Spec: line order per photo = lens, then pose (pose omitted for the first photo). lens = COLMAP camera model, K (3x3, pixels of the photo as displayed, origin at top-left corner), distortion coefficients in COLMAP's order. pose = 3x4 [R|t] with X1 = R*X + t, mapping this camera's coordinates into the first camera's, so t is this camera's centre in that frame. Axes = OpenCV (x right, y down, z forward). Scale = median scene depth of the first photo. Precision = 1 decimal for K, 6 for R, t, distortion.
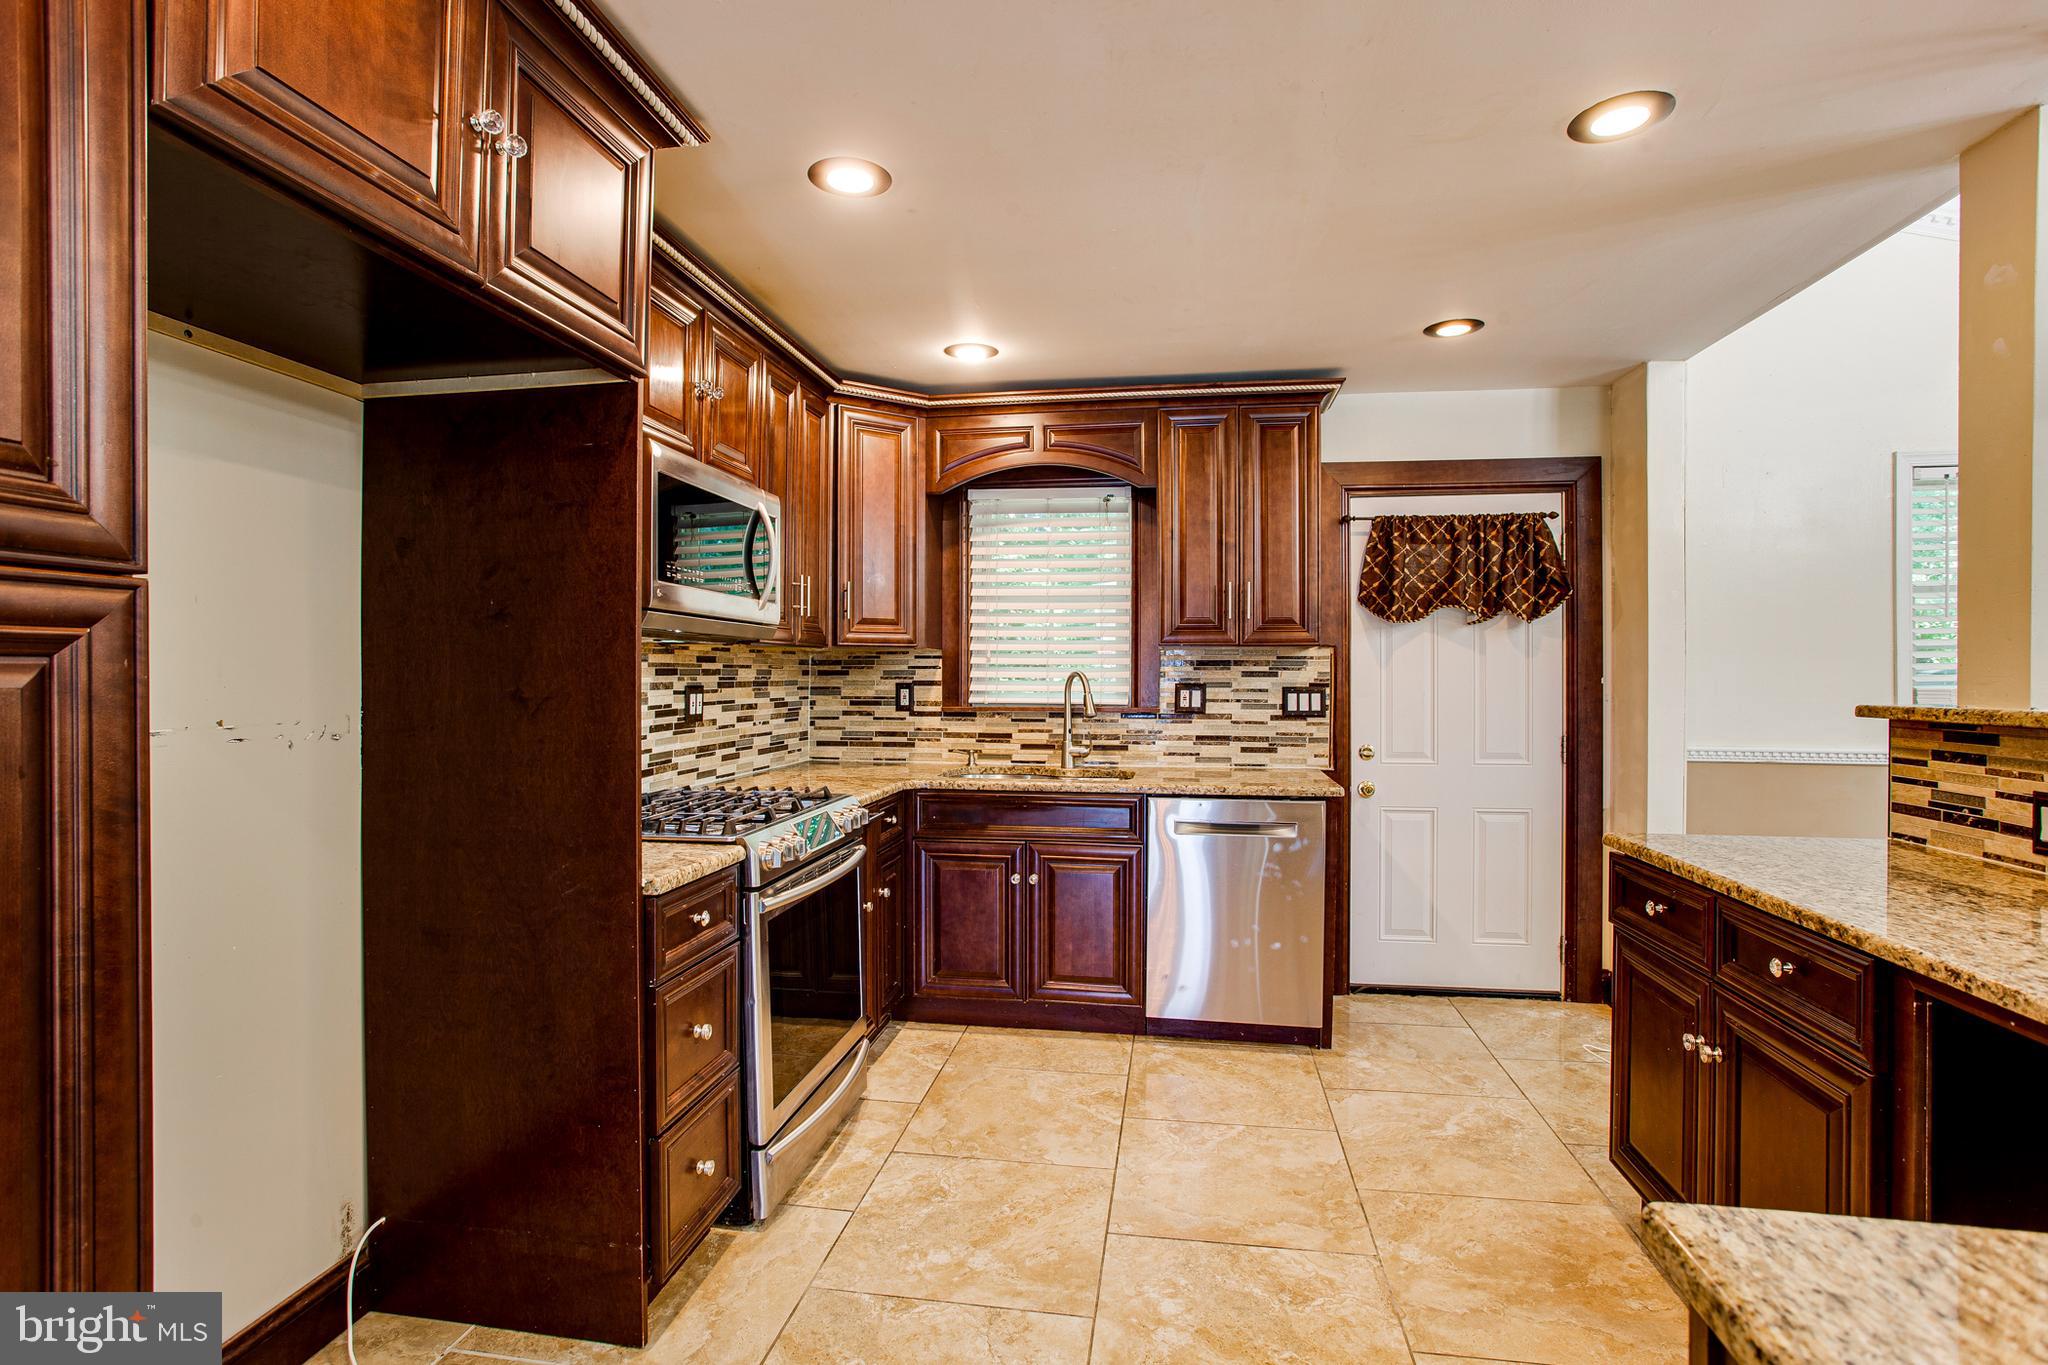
lens RADIAL K [[982.5, 0, 1018.1], [0, 982.5, 677.1], [0, 0, 1]] dist [-0.053938, 0.025966]
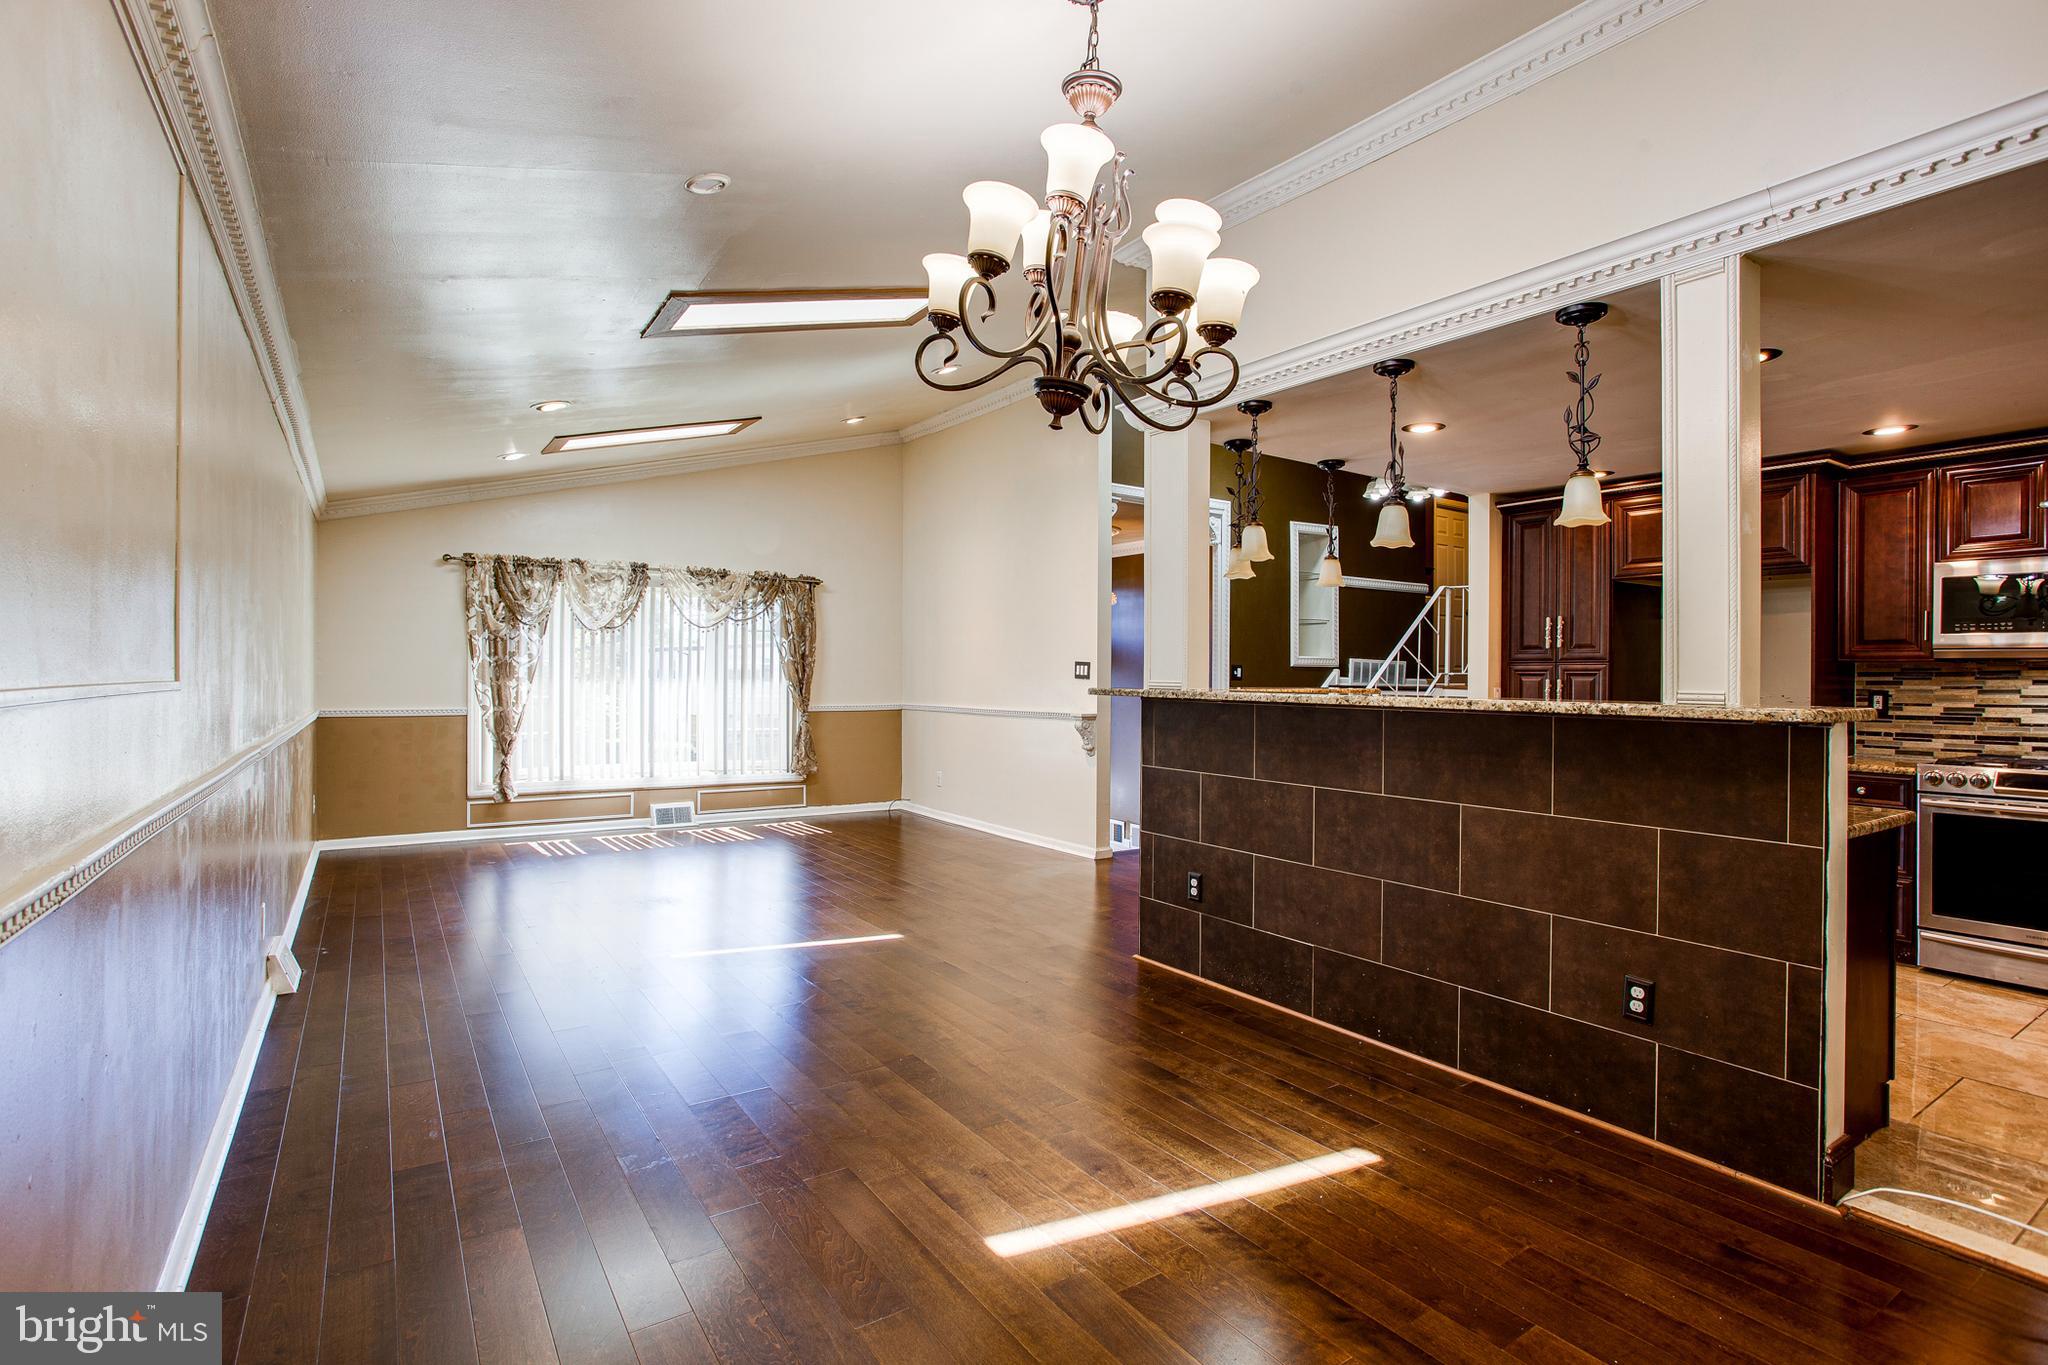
lens RADIAL K [[975.6, 0, 1031.7], [0, 975.6, 673.8], [0, 0, 1]] dist [-0.057385, 0.025110]
pose [[-0.724310, -0.006575, -0.689444, 1.658813], [-0.010647, 0.999942, 0.001650, -0.001954], [0.689393, 0.008535, -0.724337, 0.815432]]
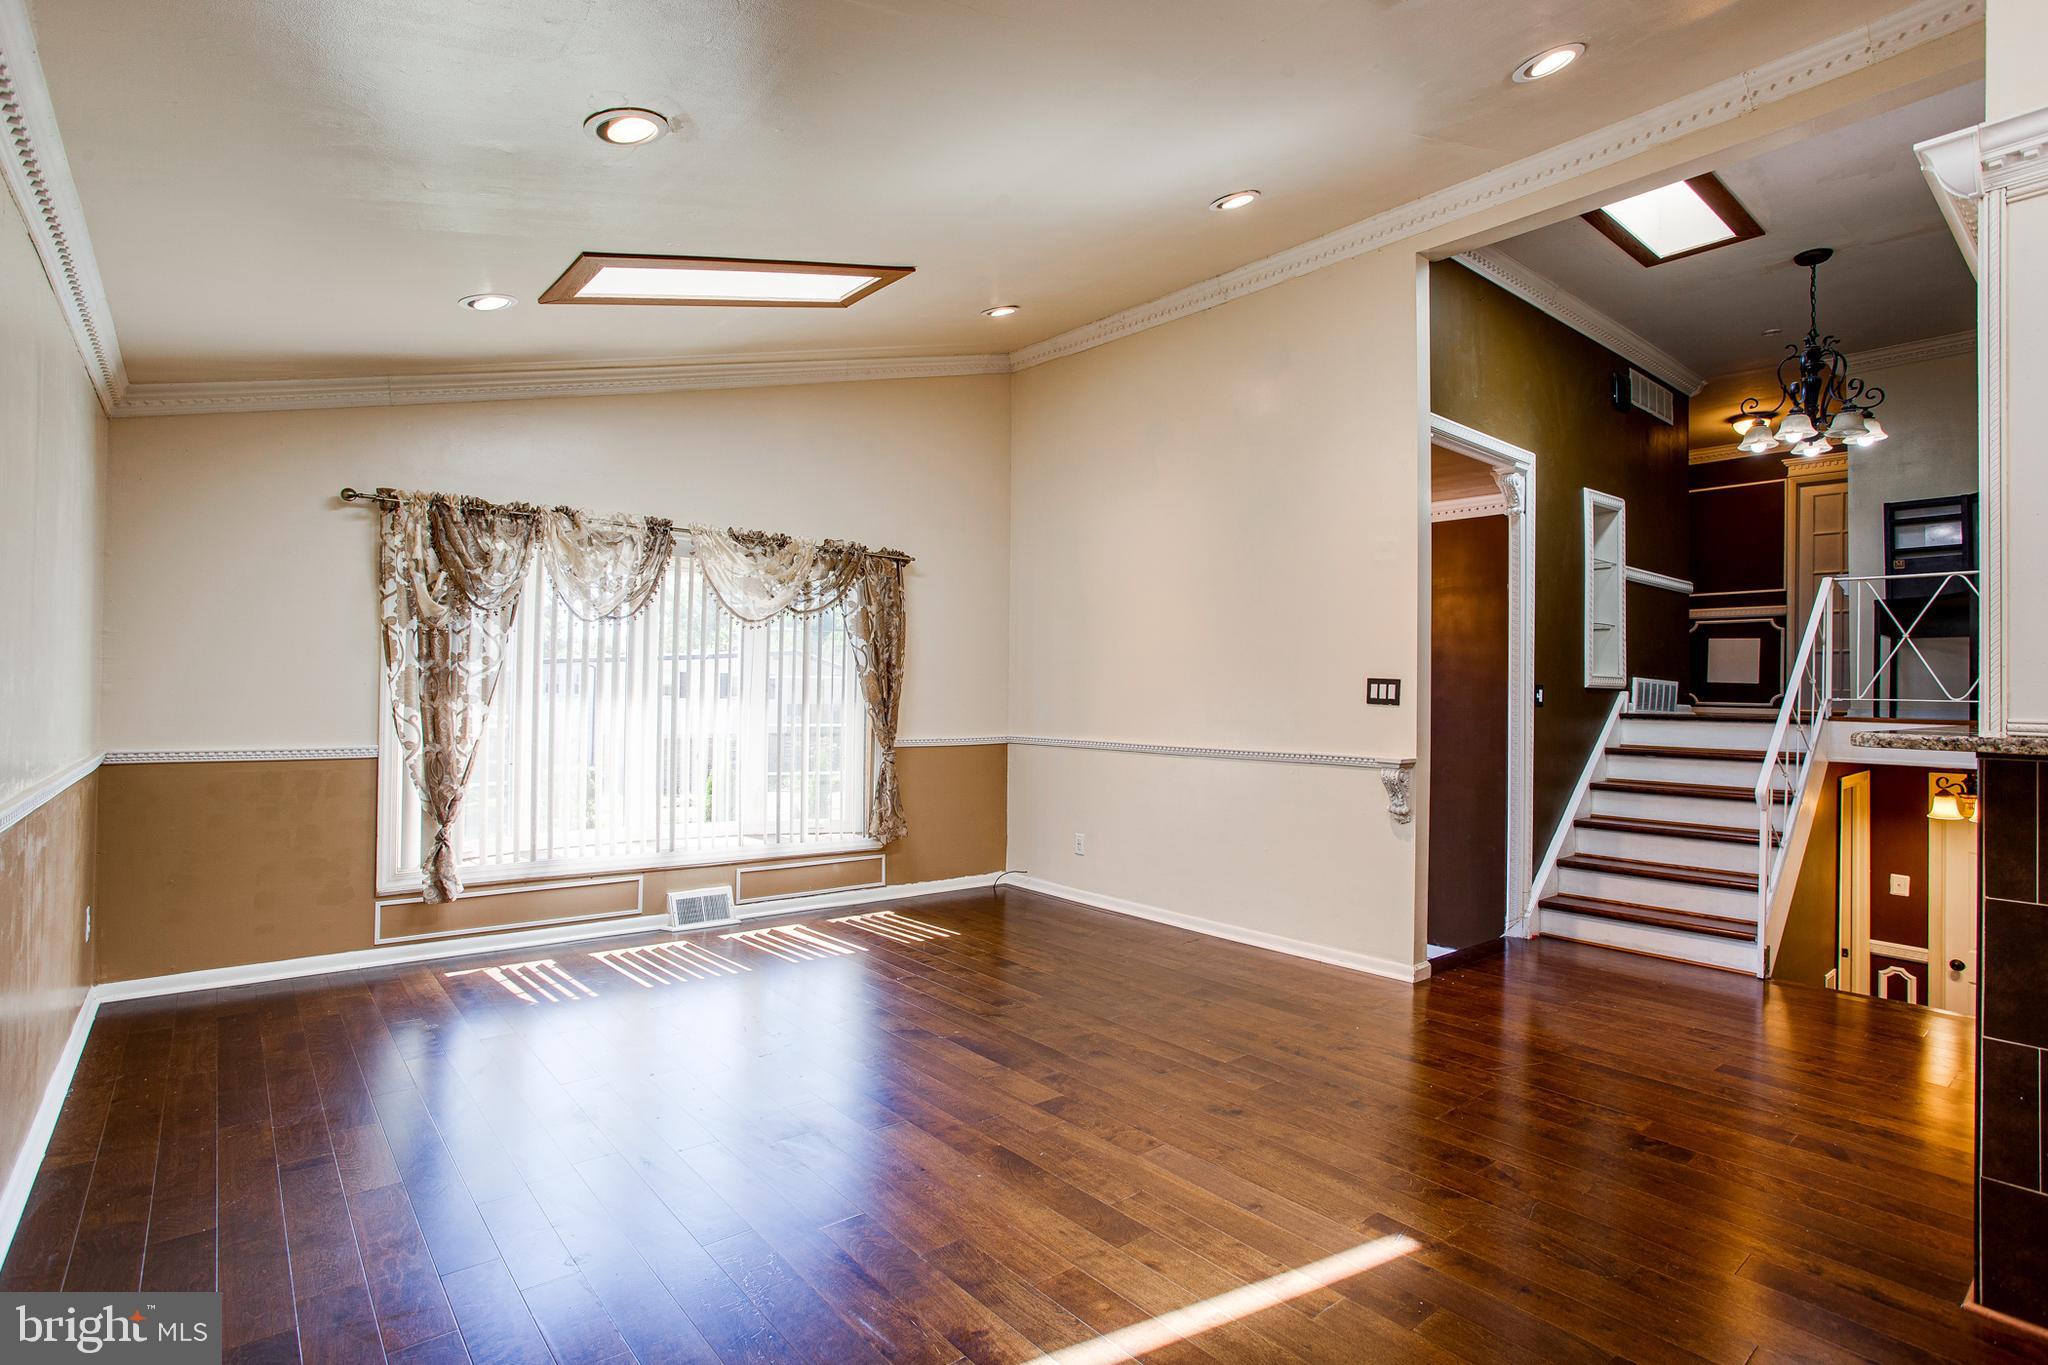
lens RADIAL K [[982.5, 0, 1018.1], [0, 982.5, 677.1], [0, 0, 1]] dist [-0.053938, 0.025966]
pose [[-0.654843, -0.023083, -0.755413, 1.495073], [-0.018463, 0.999724, -0.014543, 0.002555], [0.755540, 0.004424, -0.655088, -0.217085]]
